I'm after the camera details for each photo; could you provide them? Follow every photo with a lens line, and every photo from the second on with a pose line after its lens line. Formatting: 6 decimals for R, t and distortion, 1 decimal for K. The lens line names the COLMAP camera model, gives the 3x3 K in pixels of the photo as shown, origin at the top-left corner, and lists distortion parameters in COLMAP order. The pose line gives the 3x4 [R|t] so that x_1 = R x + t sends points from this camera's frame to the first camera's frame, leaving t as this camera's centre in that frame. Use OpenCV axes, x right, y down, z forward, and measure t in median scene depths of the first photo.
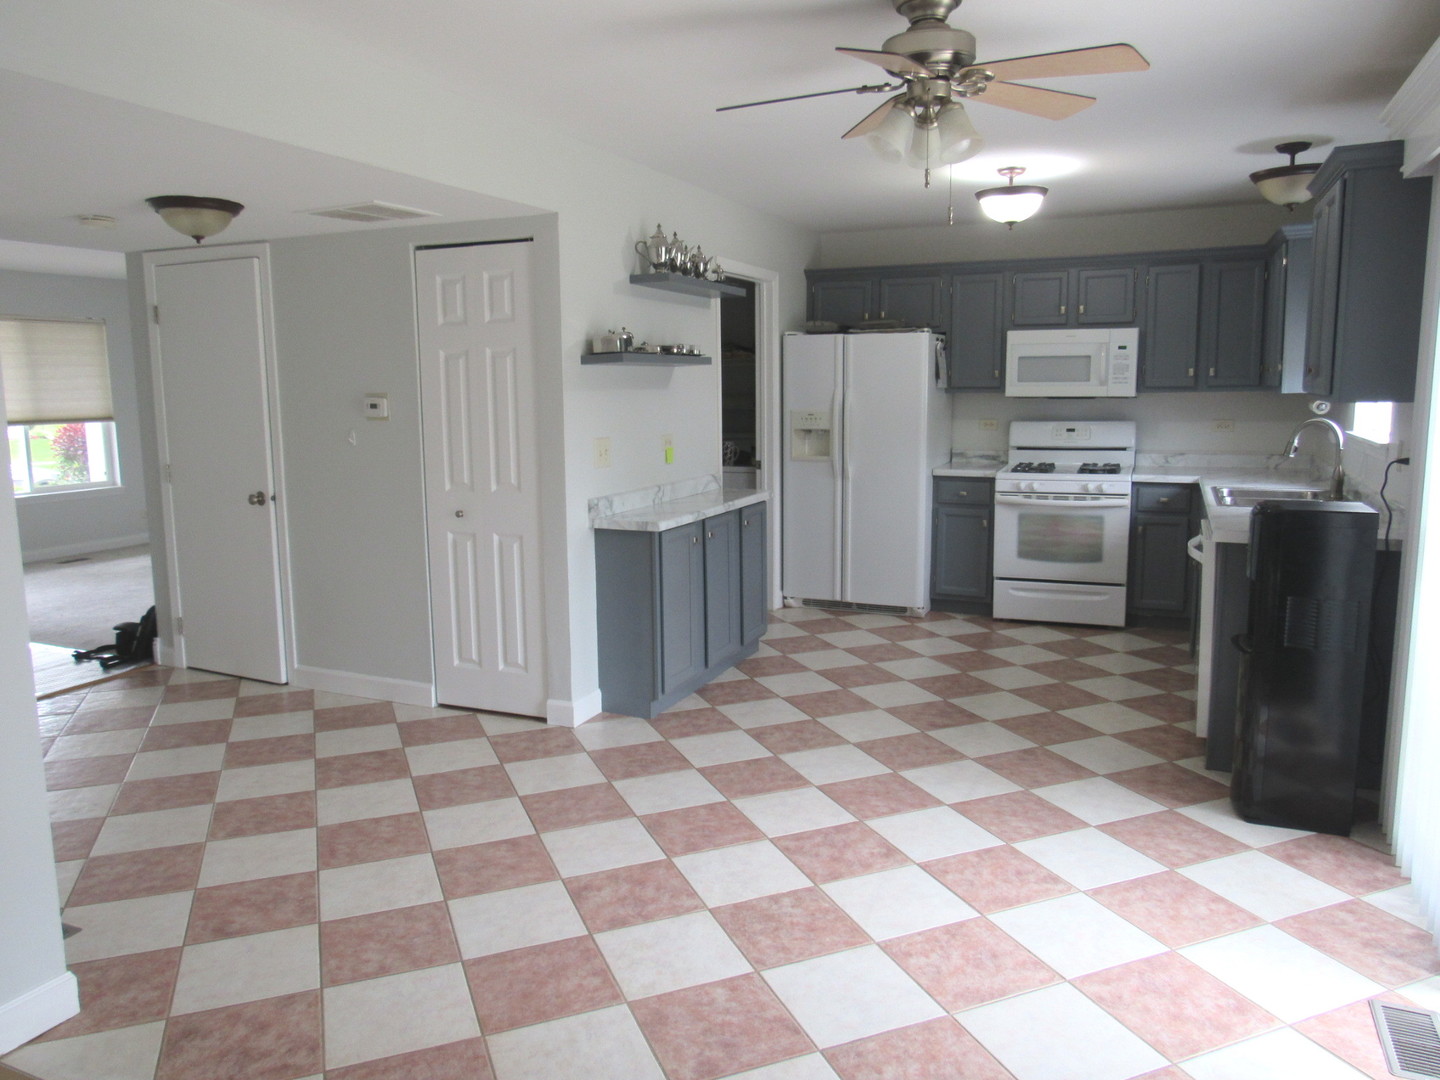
lens RADIAL K [[1028.1, 0, 714.9], [0, 1028.1, 539.0], [0, 0, 1]] dist [-0.031683, 0.005961]
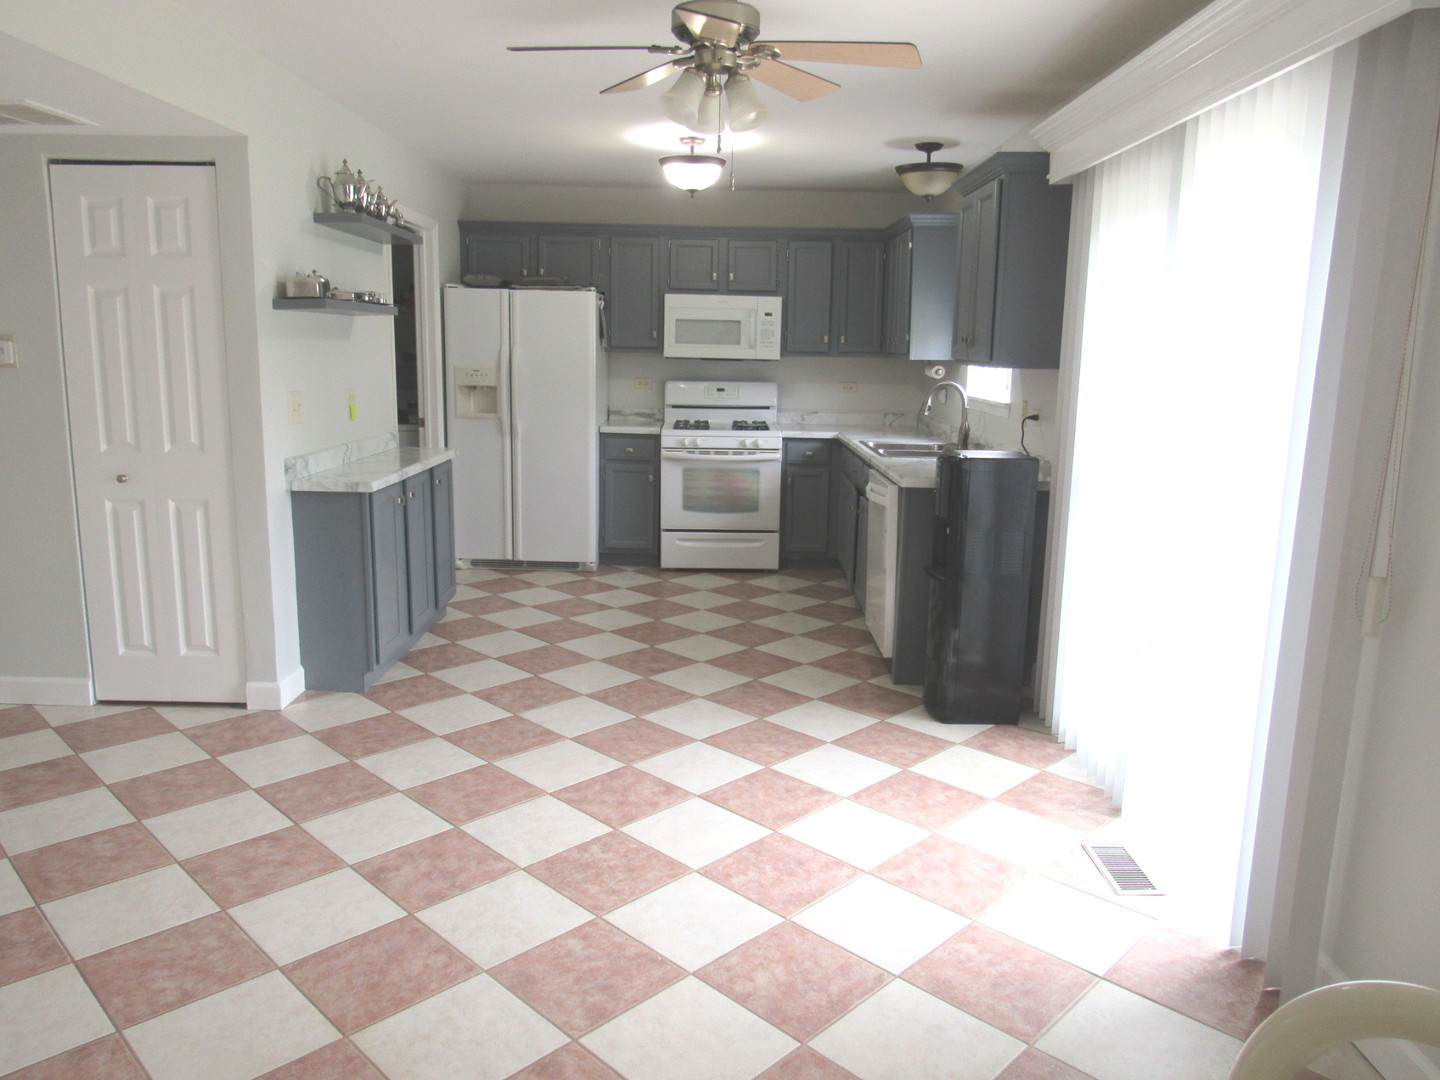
lens RADIAL K [[1028.1, 0, 713.8], [0, 1028.1, 539.9], [0, 0, 1]] dist [-0.031683, 0.005961]
pose [[0.914264, -0.044846, 0.402628, -0.144510], [0.029228, 0.998566, 0.044854, 0.003187], [-0.404063, -0.029241, 0.914264, 0.018629]]
